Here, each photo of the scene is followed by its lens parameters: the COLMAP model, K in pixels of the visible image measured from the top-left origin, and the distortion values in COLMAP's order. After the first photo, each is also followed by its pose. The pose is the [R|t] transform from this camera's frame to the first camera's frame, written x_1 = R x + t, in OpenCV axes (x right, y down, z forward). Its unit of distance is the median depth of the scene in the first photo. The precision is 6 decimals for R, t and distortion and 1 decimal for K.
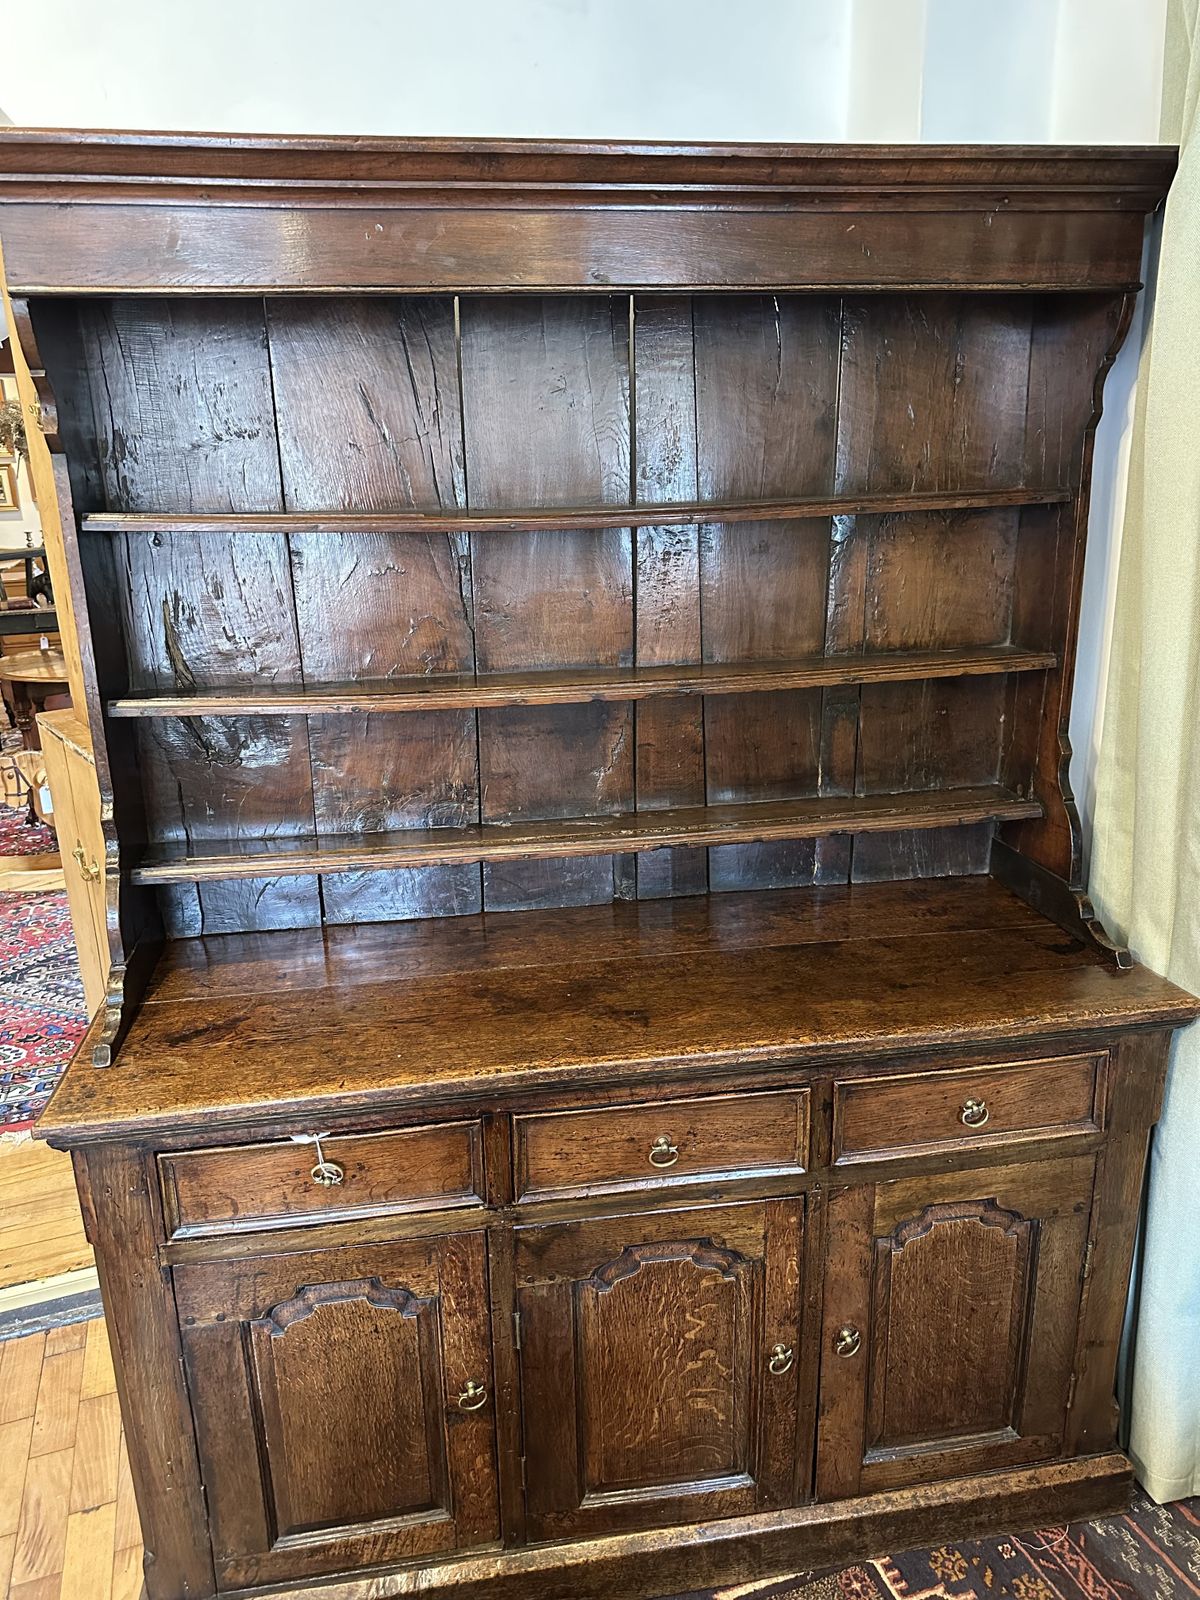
lens RADIAL K [[1137.6, 0, 602.0], [0, 1137.6, 797.5], [0, 0, 1]] dist [0.002061, -0.014971]
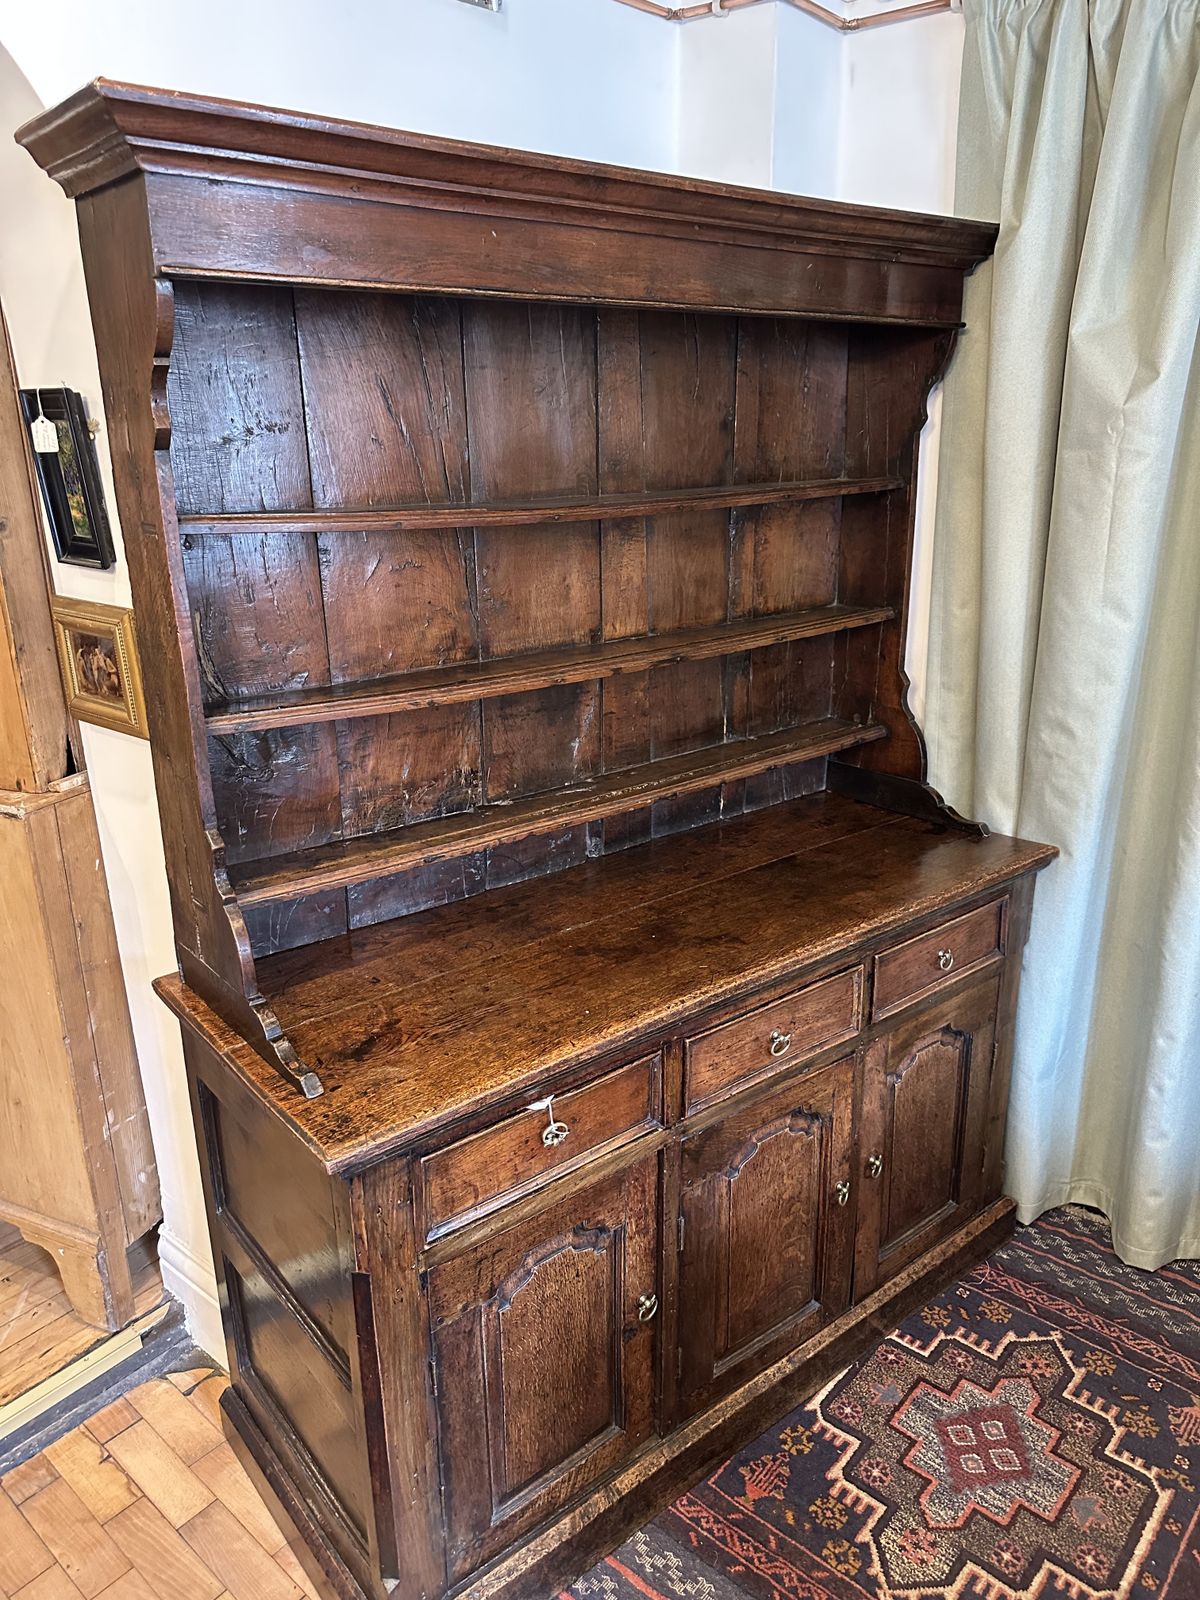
lens RADIAL K [[1150.2, 0, 608.5], [0, 1150.2, 804.8], [0, 0, 1]] dist [0.016875, -0.030579]
pose [[0.863953, -0.145488, 0.482098, -0.577137], [0.135237, 0.989220, 0.056174, -0.023470], [-0.485074, 0.016665, 0.874314, 0.026488]]
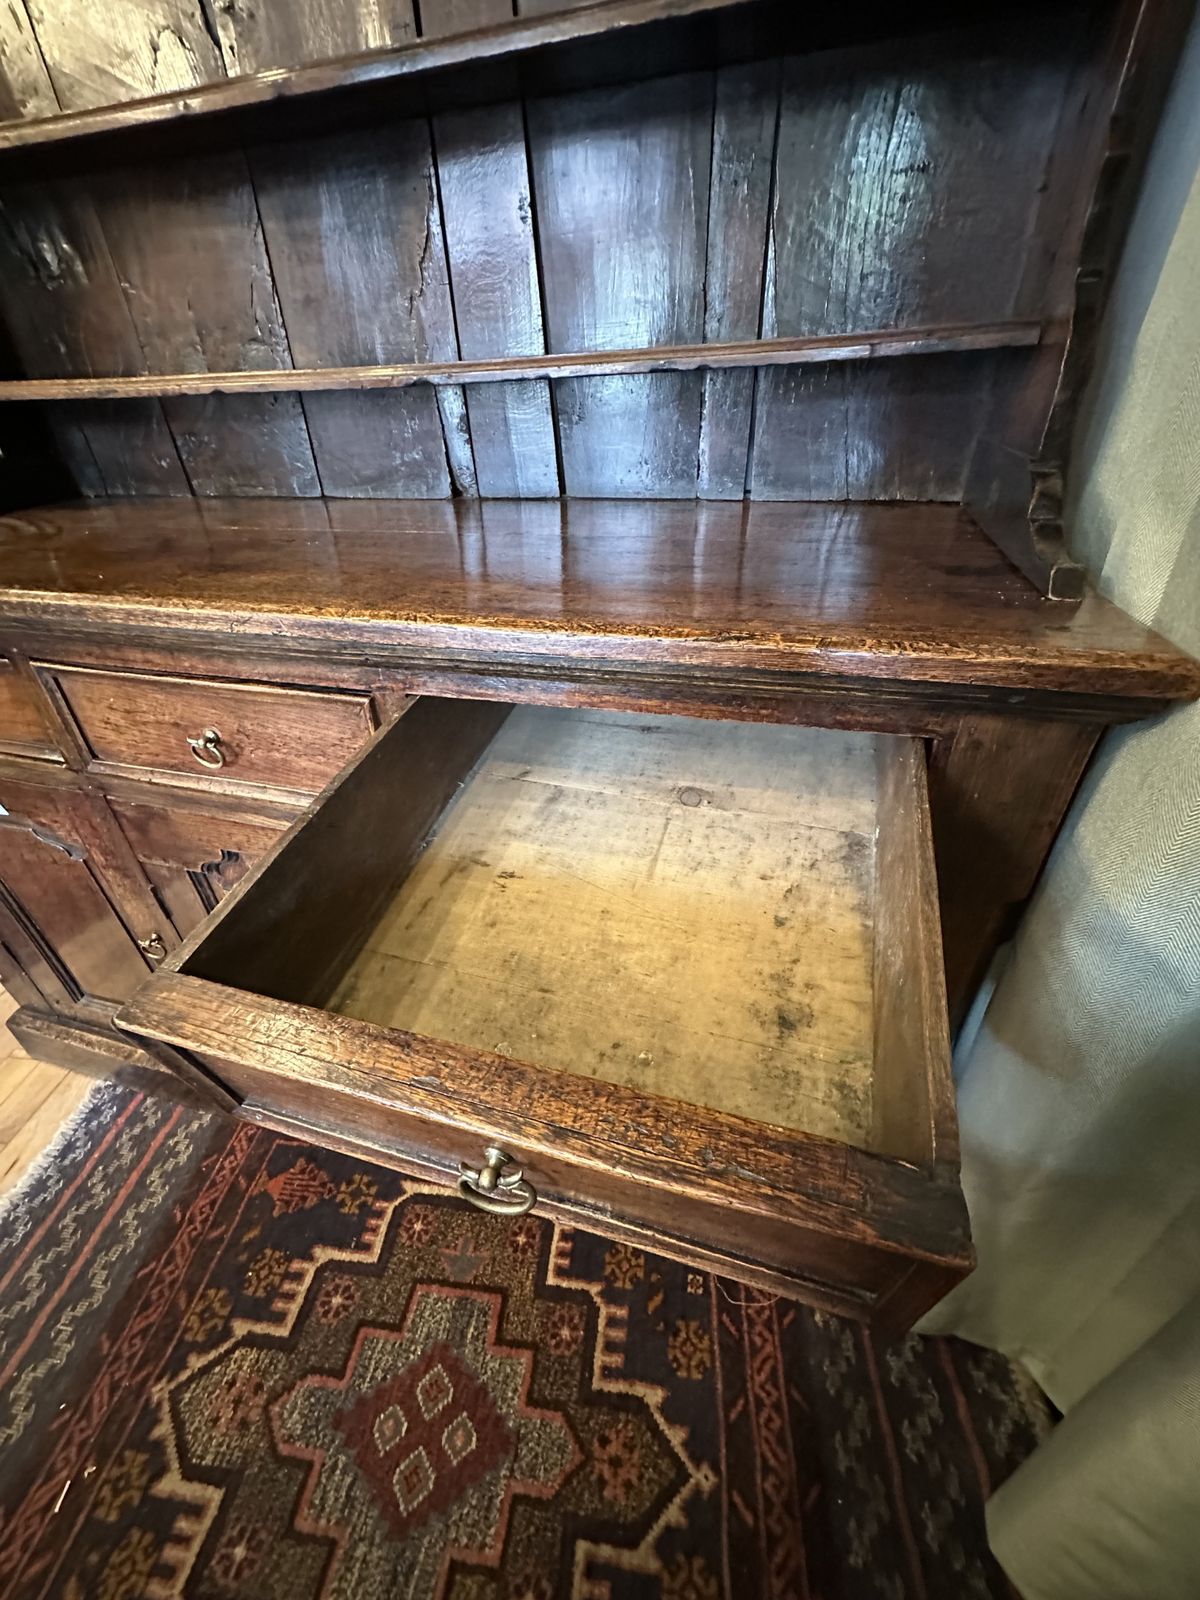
lens RADIAL K [[643.9, 0, 597.8], [0, 643.9, 800.8], [0, 0, 1]] dist [-0.007480, 0.001583]
pose [[0.900879, 0.230125, -0.368048, 0.401084], [-0.104767, 0.938107, 0.330119, 0.159796], [0.421237, -0.258838, 0.869231, 0.655016]]
